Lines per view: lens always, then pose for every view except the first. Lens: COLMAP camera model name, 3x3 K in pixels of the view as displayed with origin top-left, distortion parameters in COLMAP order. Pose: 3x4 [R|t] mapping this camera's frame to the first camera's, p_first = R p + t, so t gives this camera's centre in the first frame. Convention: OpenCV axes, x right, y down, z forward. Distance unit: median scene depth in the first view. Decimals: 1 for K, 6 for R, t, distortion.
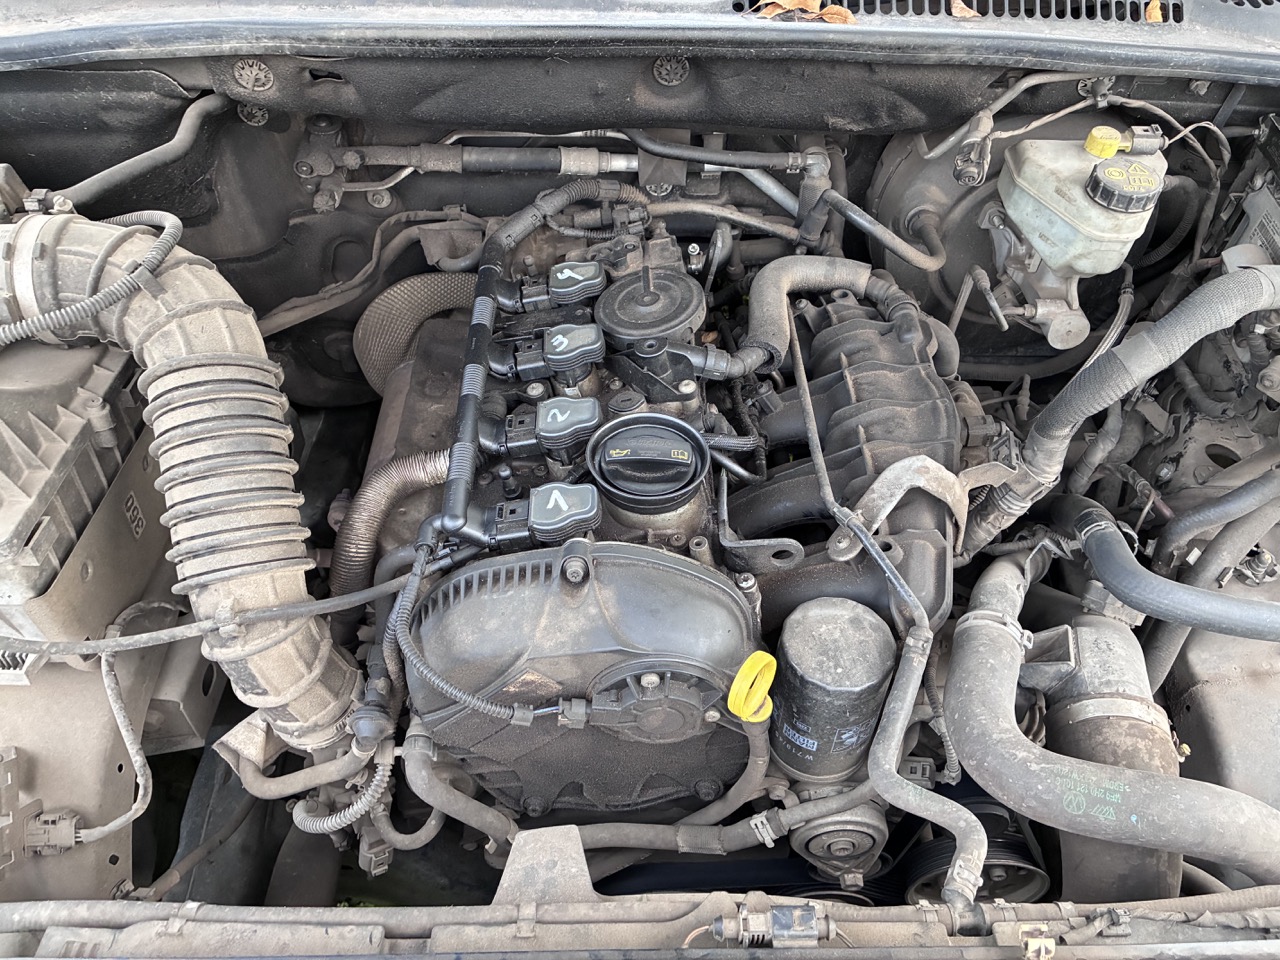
lens RADIAL K [[946.6, 0, 637.1], [0, 946.6, 471.3], [0, 0, 1]] dist [0.038394, -0.072133]
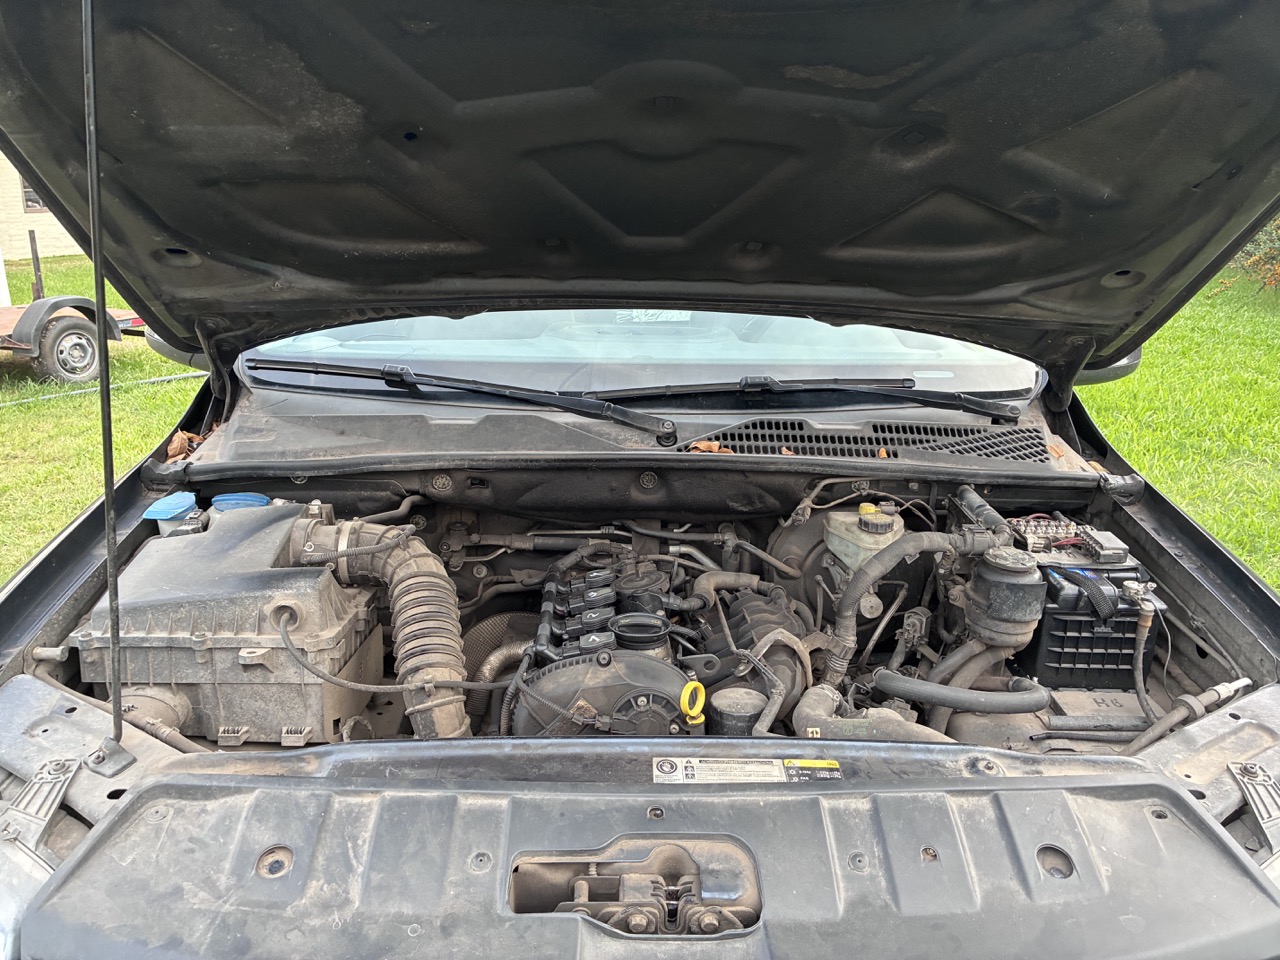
lens RADIAL K [[946.6, 0, 637.1], [0, 946.6, 471.3], [0, 0, 1]] dist [0.038394, -0.072133]
pose [[0.999900, -0.005913, 0.012847, -0.014863], [0.012096, 0.828250, -0.560229, 0.717761], [-0.007328, 0.560328, 0.828238, -0.705792]]
